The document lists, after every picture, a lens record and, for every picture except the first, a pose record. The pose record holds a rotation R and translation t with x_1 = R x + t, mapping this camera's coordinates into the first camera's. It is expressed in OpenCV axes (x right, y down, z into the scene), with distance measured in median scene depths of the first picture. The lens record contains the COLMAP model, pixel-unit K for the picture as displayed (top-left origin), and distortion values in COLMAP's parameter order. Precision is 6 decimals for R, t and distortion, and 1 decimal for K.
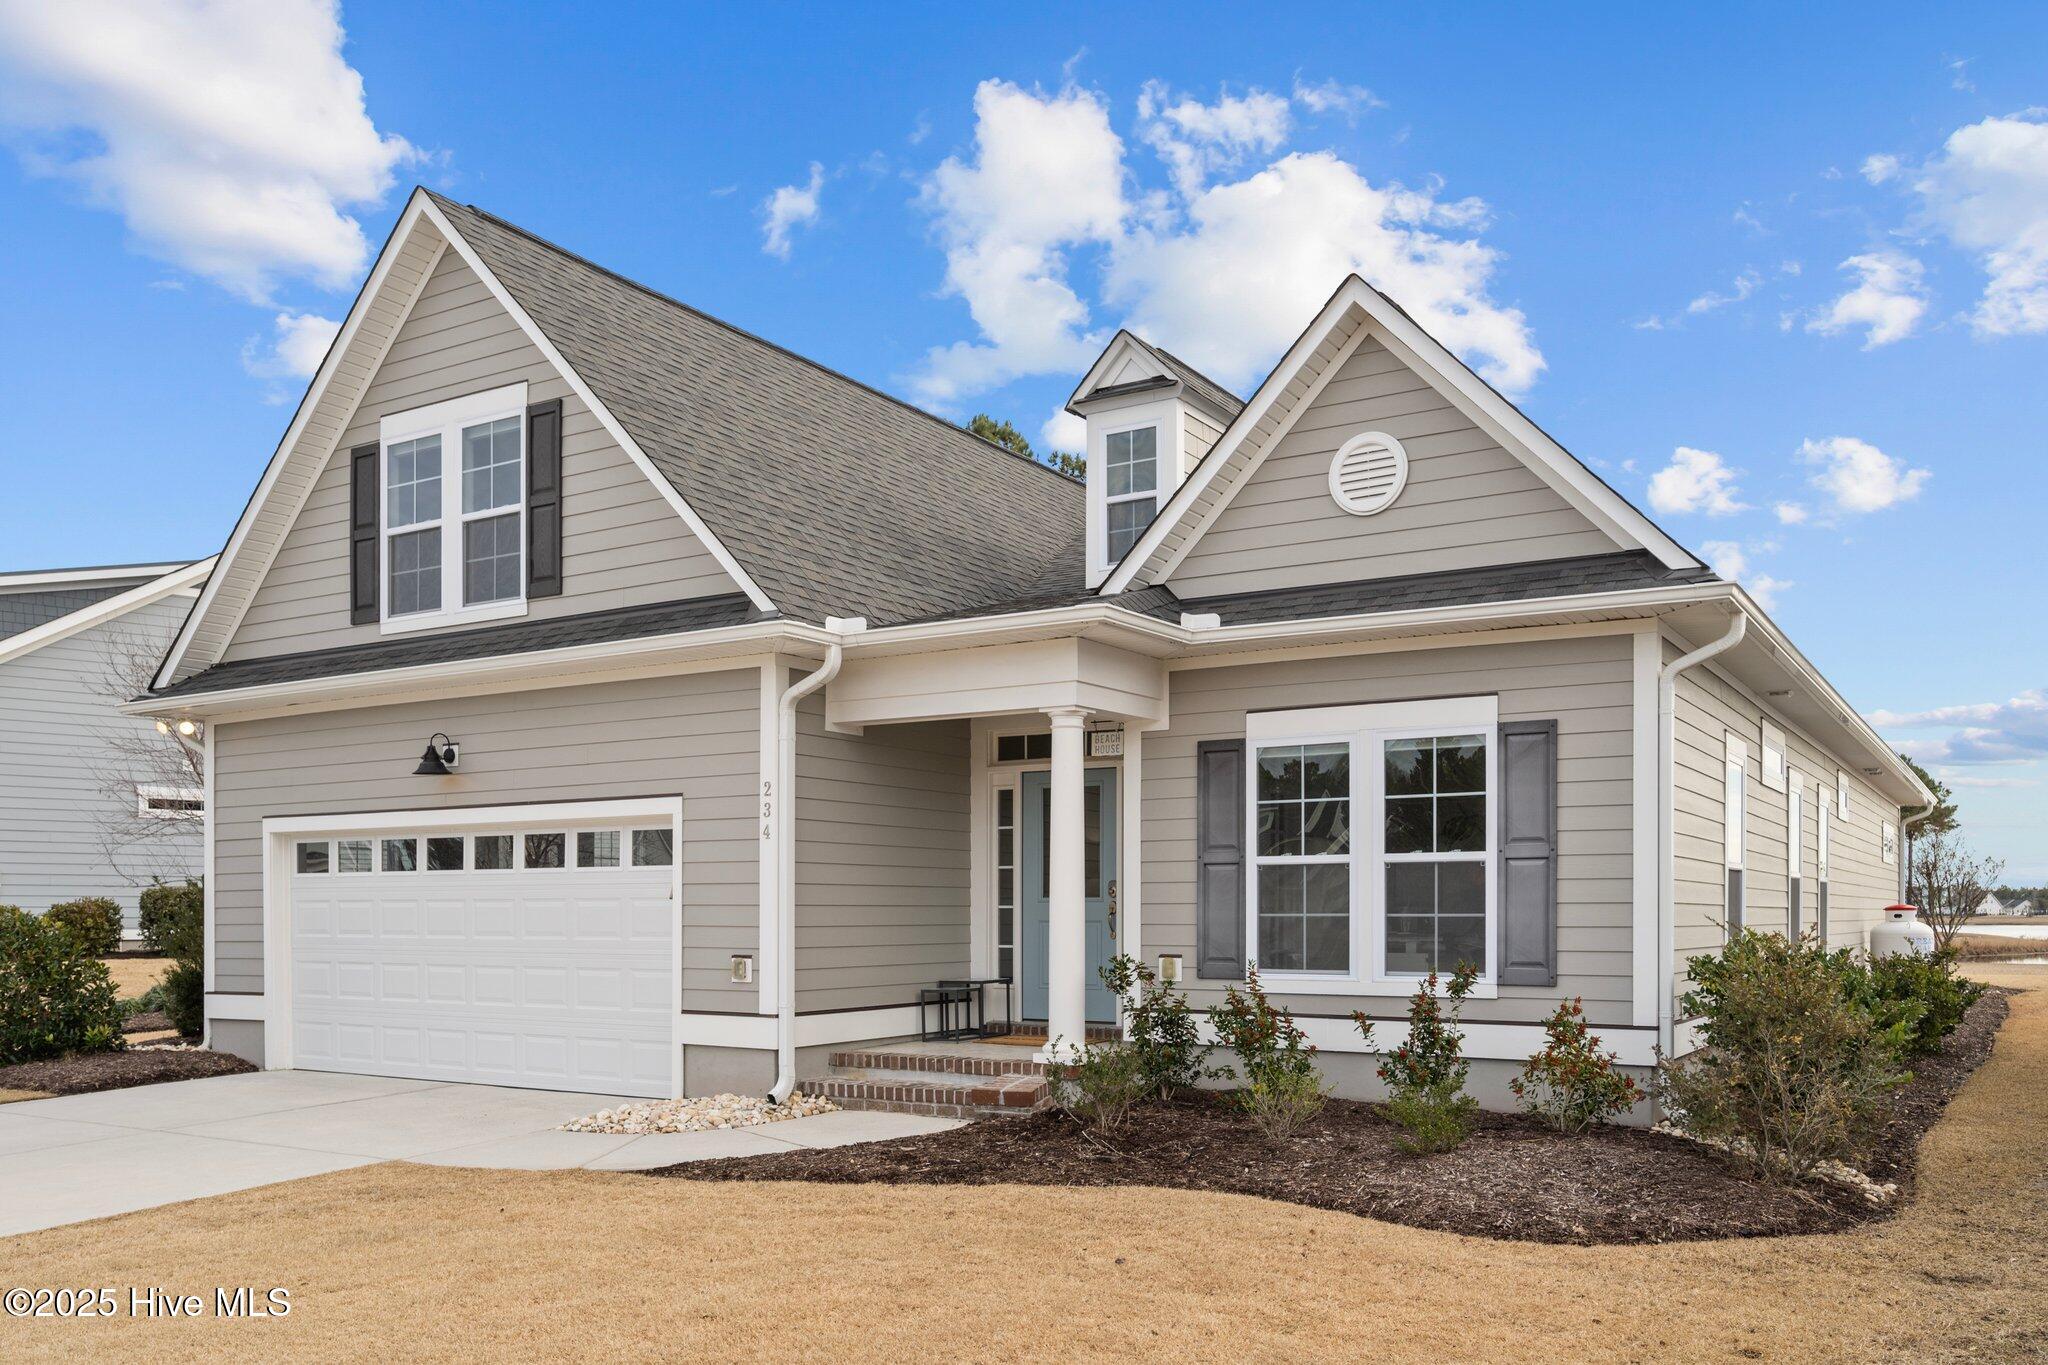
lens RADIAL K [[1630.2, 0, 1032.3], [0, 1630.2, 916.3], [0, 0, 1]] dist [0.001979, 0.002509]
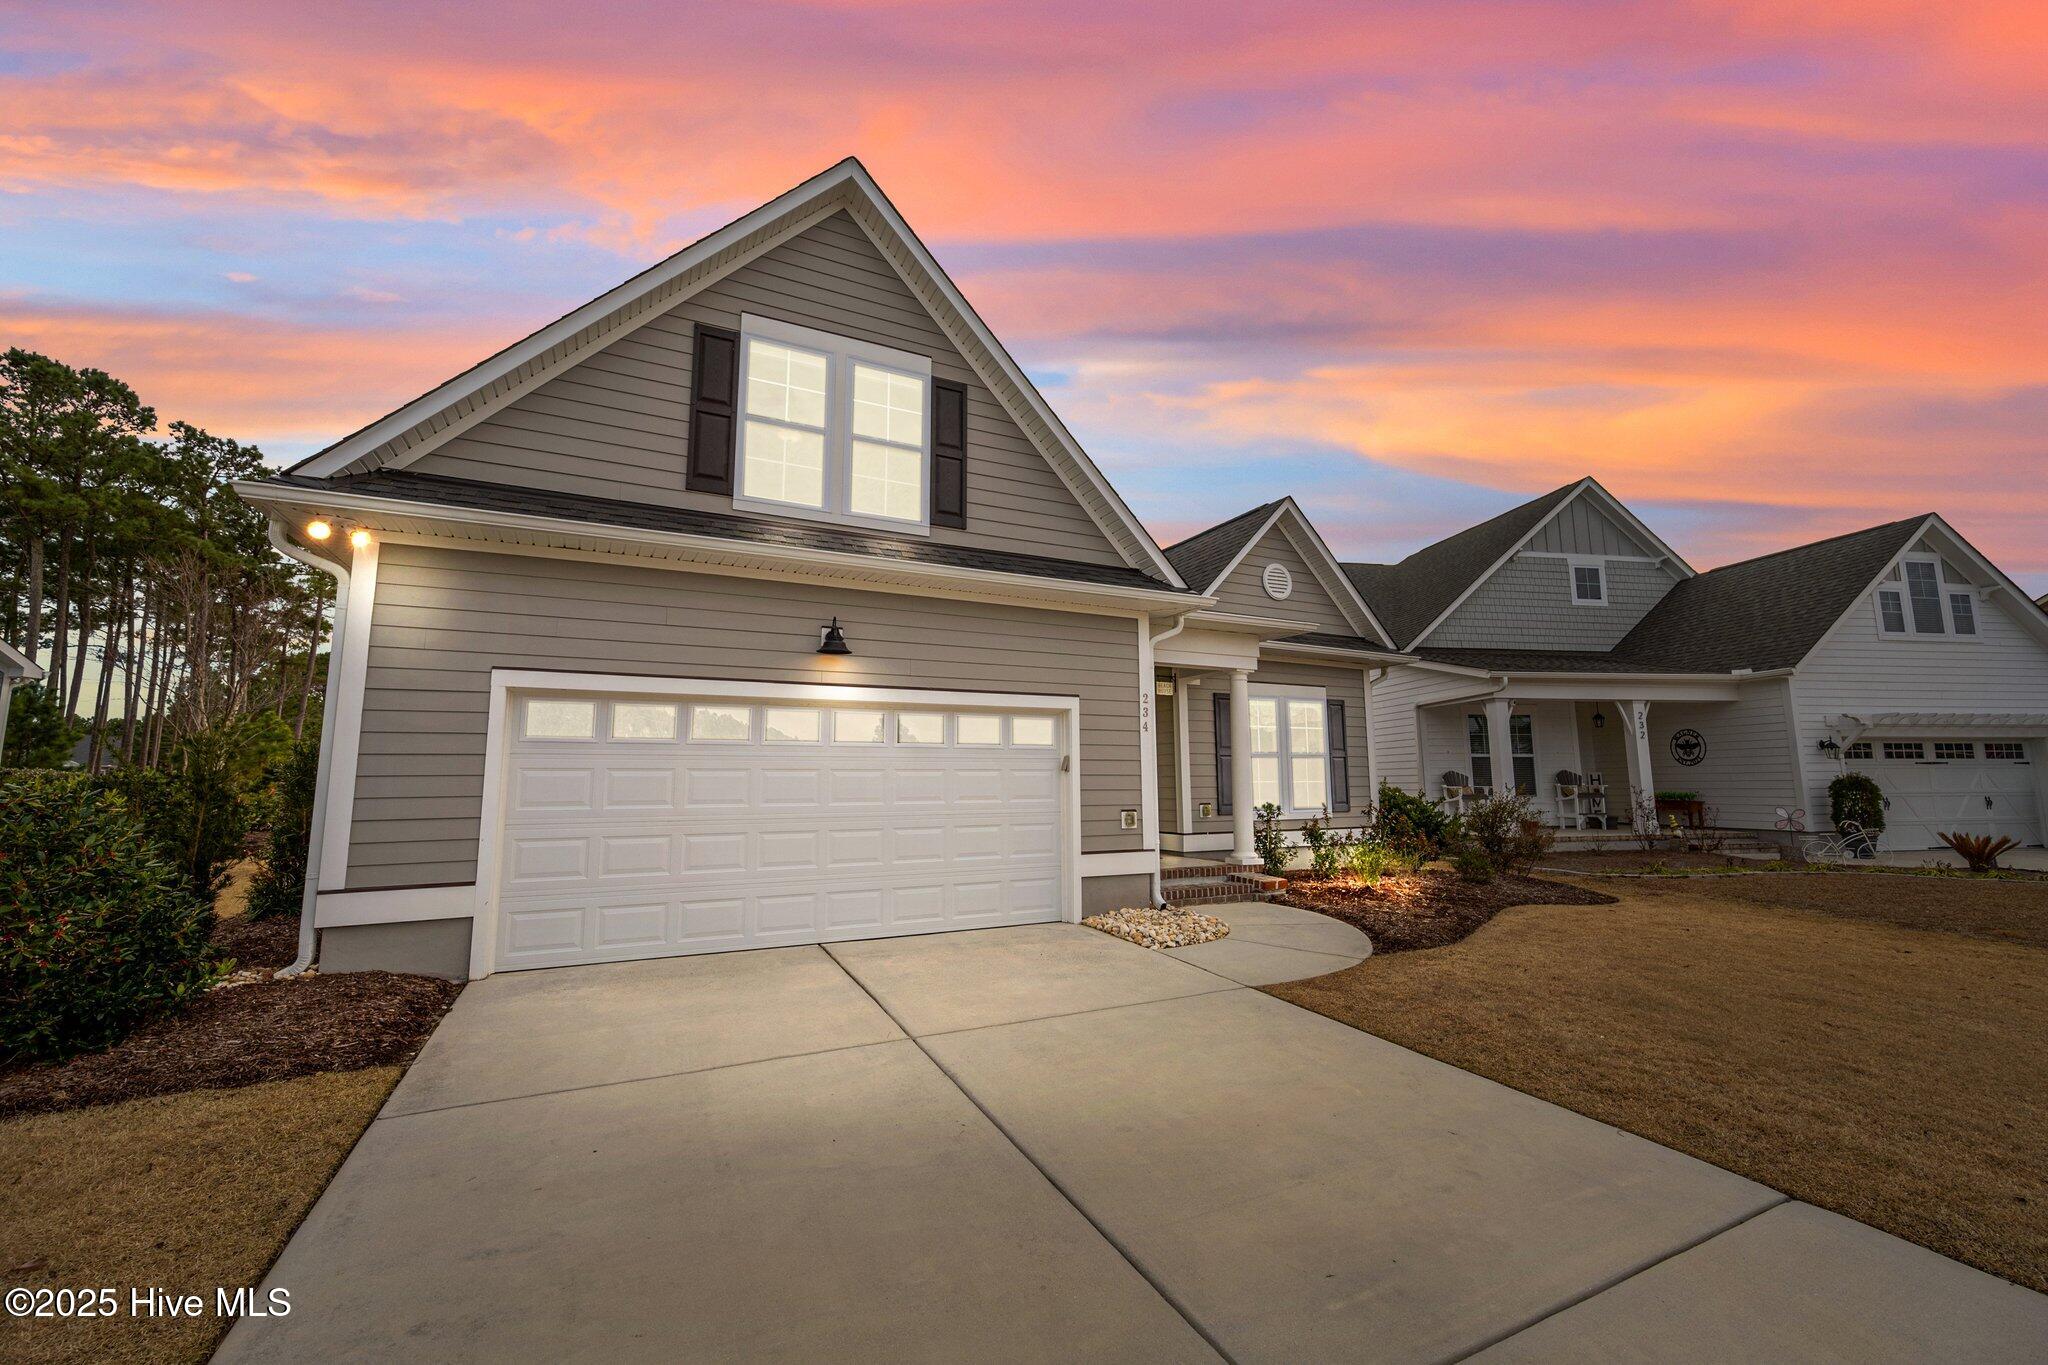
lens RADIAL K [[814.4, 0, 1024.0], [0, 814.4, 682.5], [0, 0, 1]] dist [-0.000126, 0.000006]
pose [[0.524938, 0.103496, 0.844825, -0.867080], [0.008715, 0.991874, -0.126926, 0.002580], [-0.851096, 0.073991, 0.519770, 0.700656]]
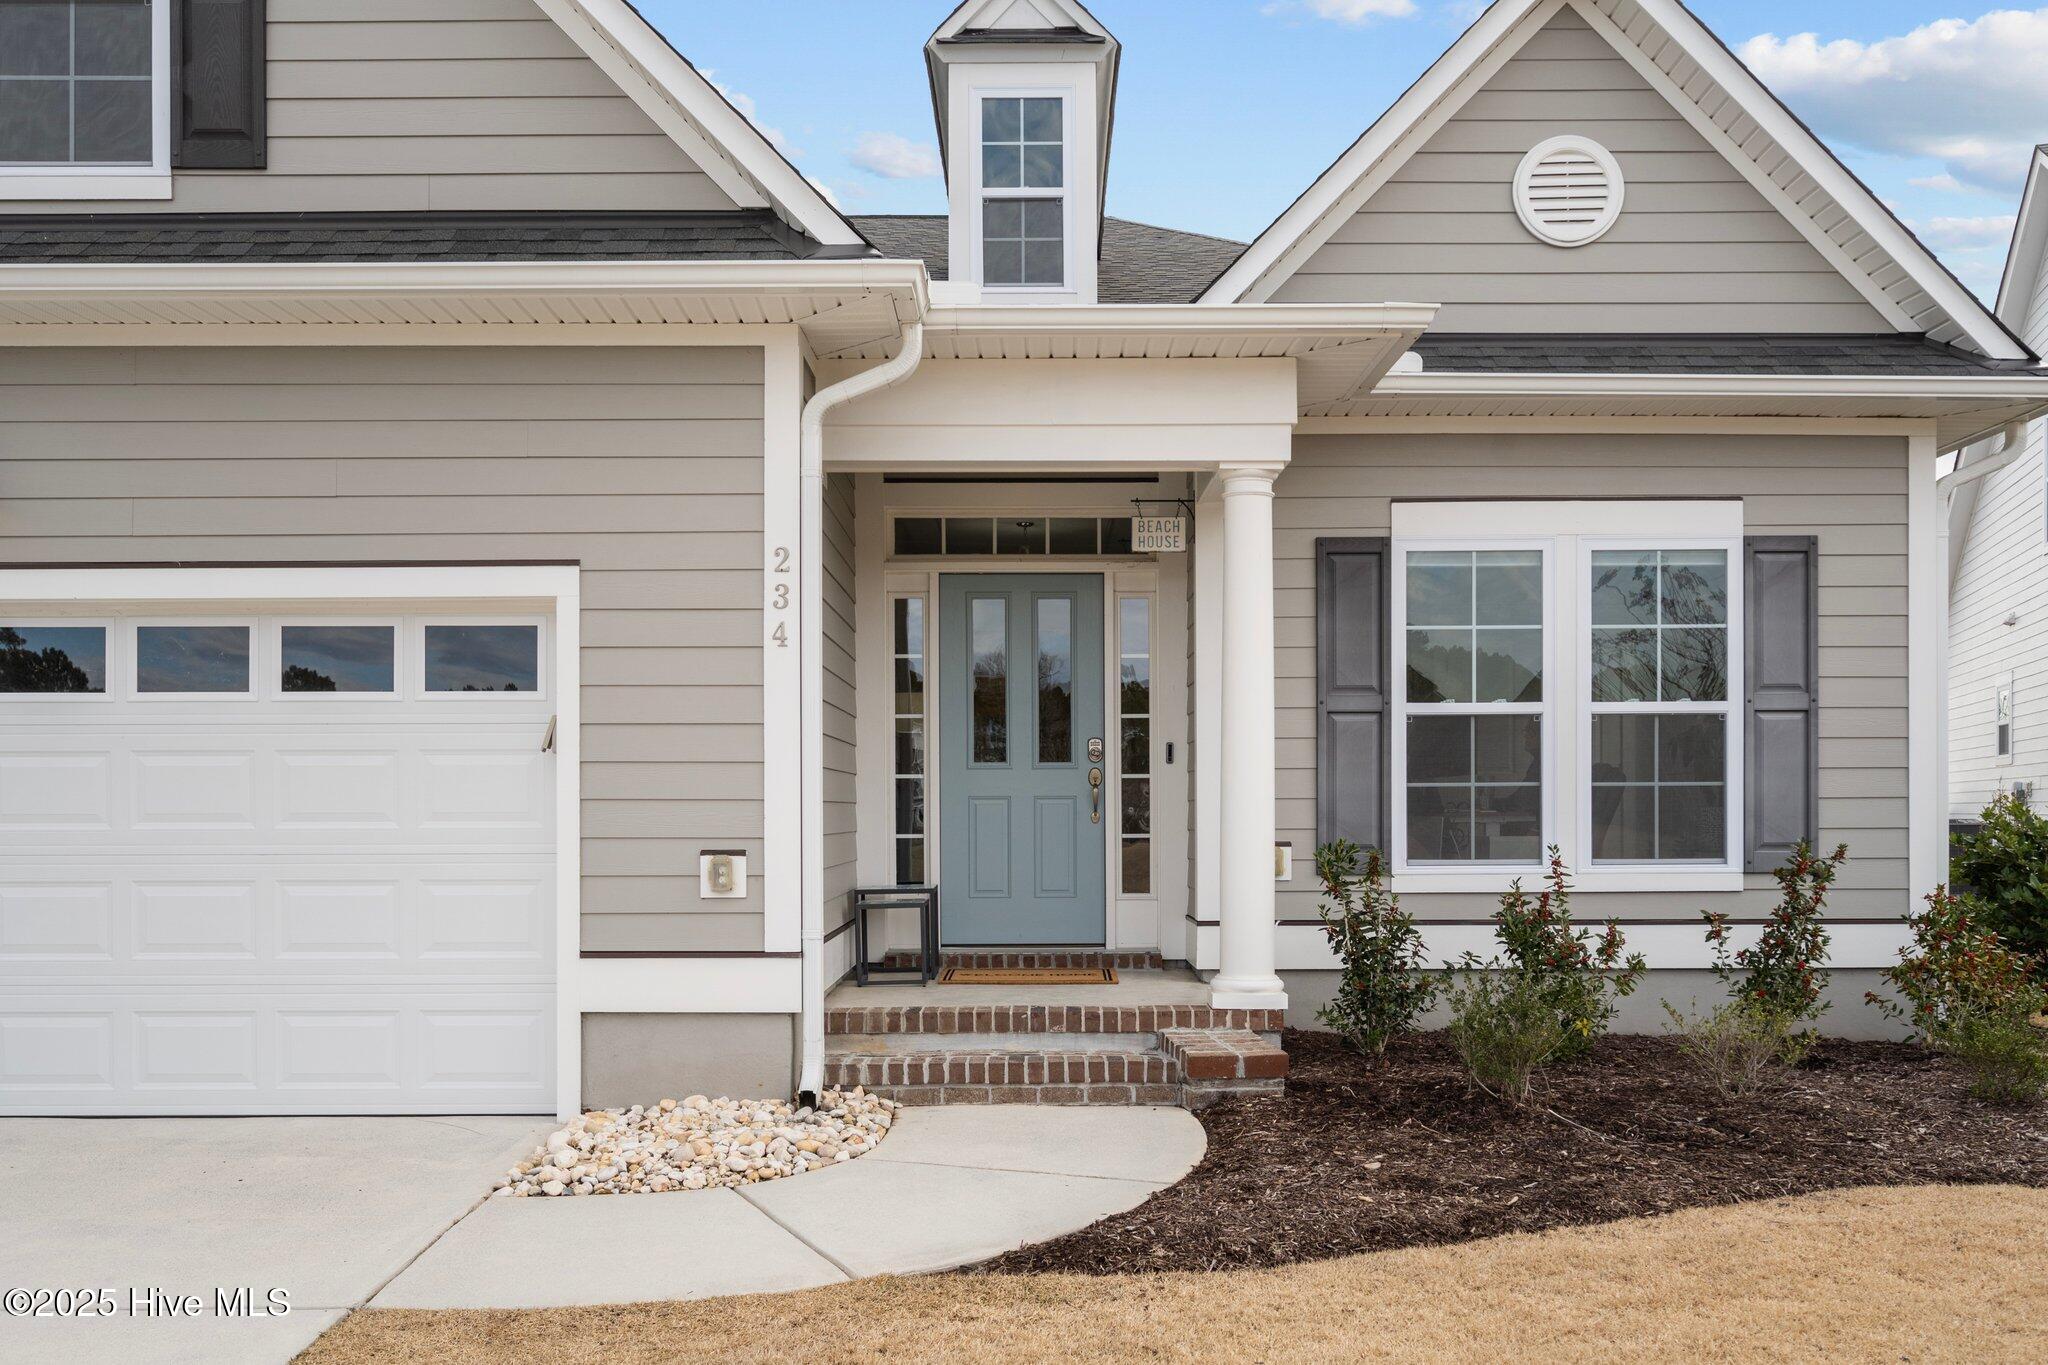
lens RADIAL K [[1820.0, 0, 1021.8], [0, 1820.0, 823.0], [0, 0, 1]] dist [0.003374, 0.000253]
pose [[0.848527, -0.005400, 0.529125, -0.431032], [0.004269, 0.999985, 0.003359, 0.012750], [-0.529135, -0.000591, 0.848538, 0.410783]]
